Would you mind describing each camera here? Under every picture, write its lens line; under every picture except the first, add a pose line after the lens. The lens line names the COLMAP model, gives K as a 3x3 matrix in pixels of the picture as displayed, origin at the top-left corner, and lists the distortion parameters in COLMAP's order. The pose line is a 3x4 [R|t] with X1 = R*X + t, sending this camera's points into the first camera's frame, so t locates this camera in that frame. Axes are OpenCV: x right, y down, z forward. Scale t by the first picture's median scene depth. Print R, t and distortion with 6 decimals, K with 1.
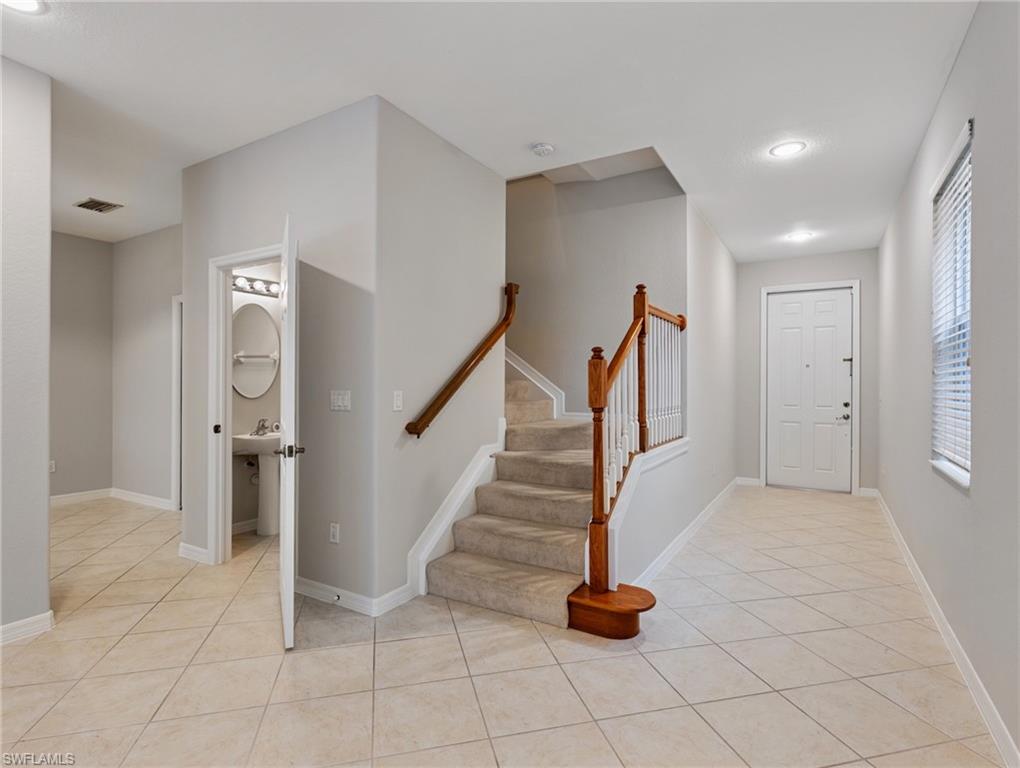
lens RADIAL K [[522.0, 0, 516.0], [0, 522.0, 388.1], [0, 0, 1]] dist [0.010150, -0.000525]
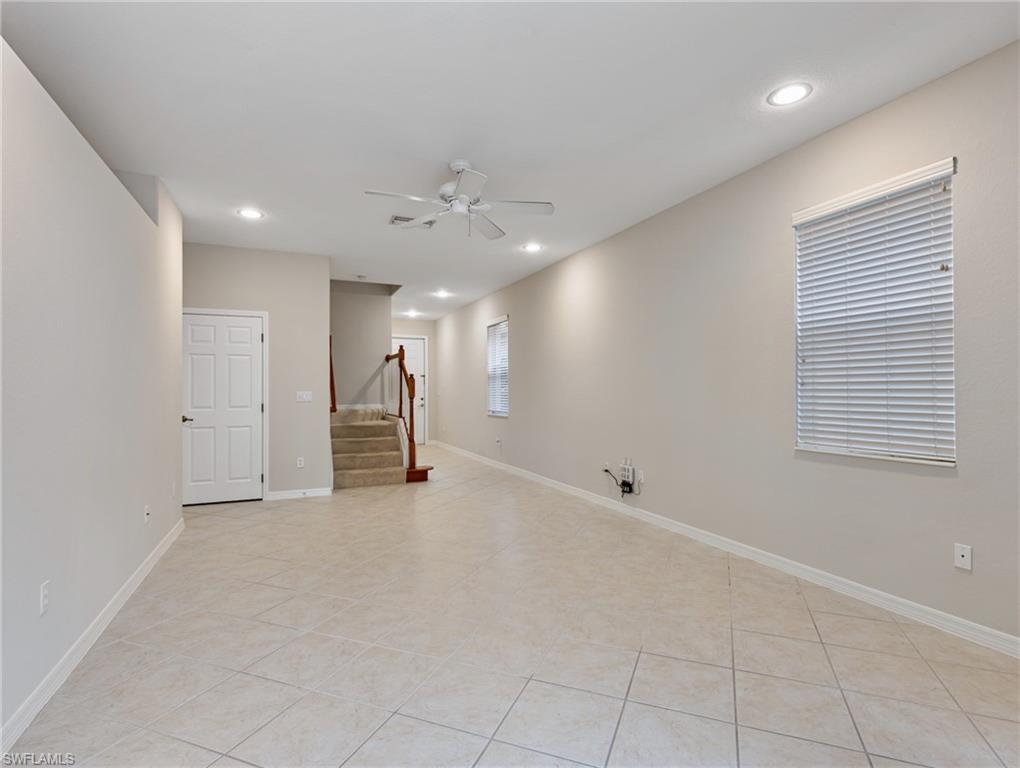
lens RADIAL K [[518.1, 0, 514.2], [0, 518.1, 386.4], [0, 0, 1]] dist [0.005279, -0.000461]
pose [[0.592518, 0.001106, 0.805557, -1.216434], [0.009106, 0.999926, -0.008071, 0.006367], [-0.805506, 0.012118, 0.592464, -0.703150]]
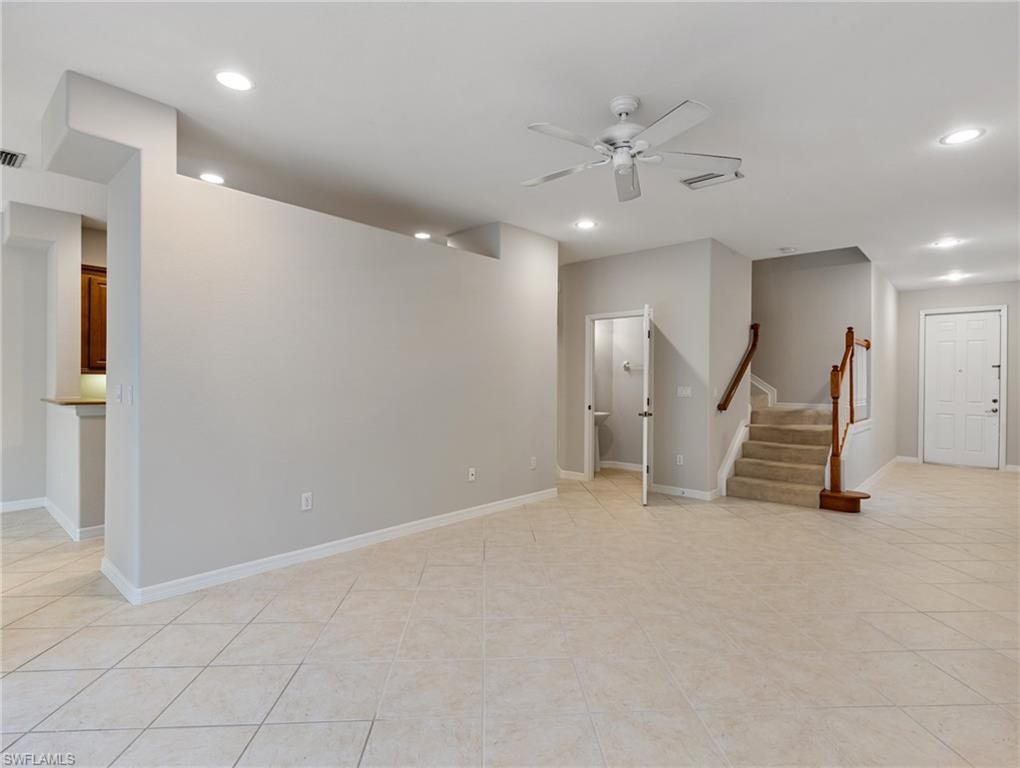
lens RADIAL K [[518.1, 0, 514.2], [0, 518.1, 386.4], [0, 0, 1]] dist [0.005279, -0.000461]
pose [[0.979992, 0.006009, -0.198946, -0.471485], [-0.006196, 0.999981, -0.000314, 0.006210], [0.198941, 0.001540, 0.980010, -0.840664]]
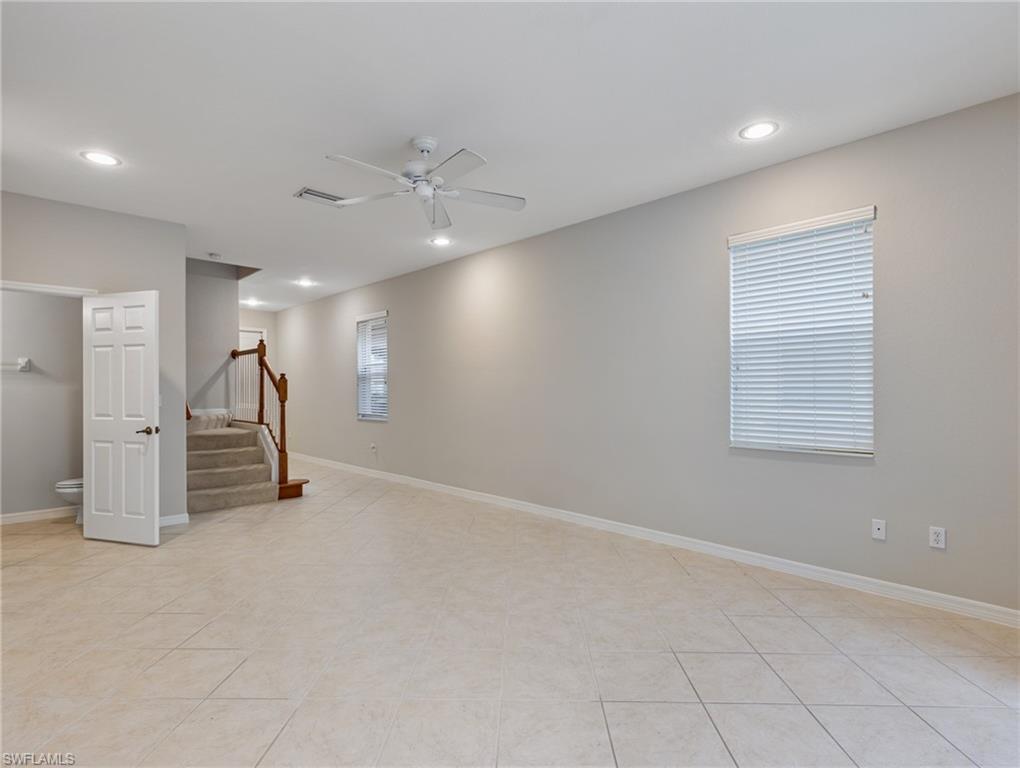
lens RADIAL K [[522.0, 0, 516.0], [0, 522.0, 388.1], [0, 0, 1]] dist [0.010150, -0.000525]
pose [[0.269420, 0.001487, 0.963022, -1.301890], [0.006377, 0.999974, -0.003328, -0.001761], [-0.963002, 0.007038, 0.269403, -0.419978]]
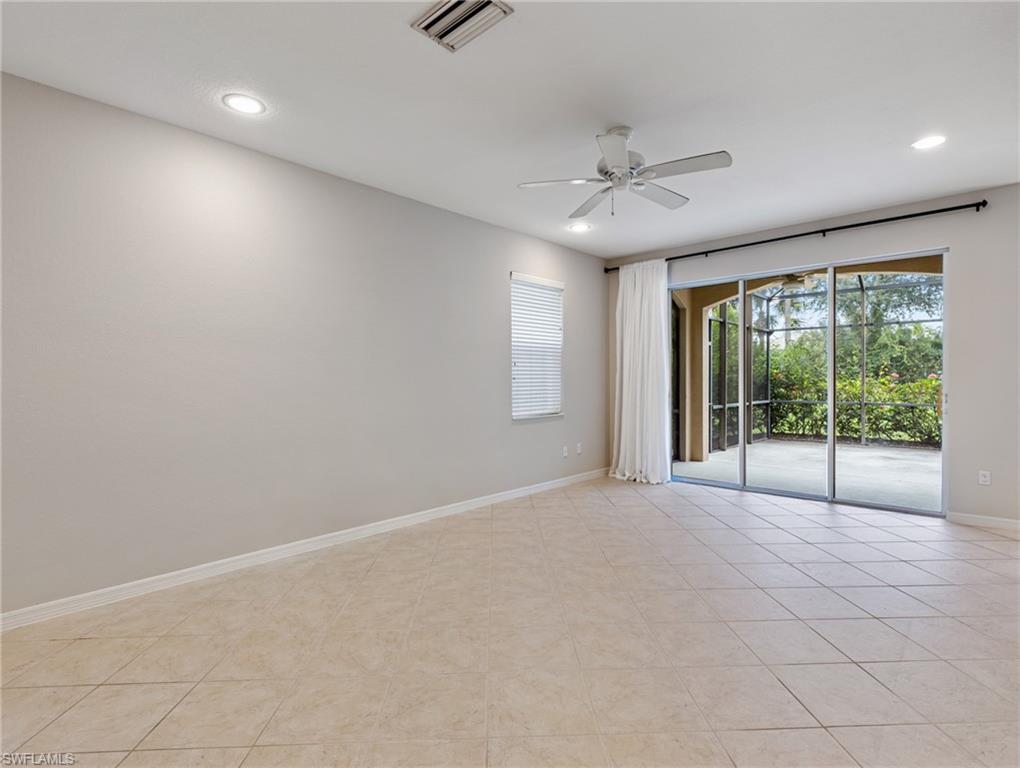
lens RADIAL K [[518.1, 0, 514.2], [0, 518.1, 386.4], [0, 0, 1]] dist [0.005279, -0.000461]
pose [[-0.976364, -0.000165, 0.216132, -0.475835], [0.004448, 0.999773, 0.020857, -0.010963], [-0.216086, 0.021326, -0.976141, 0.927564]]
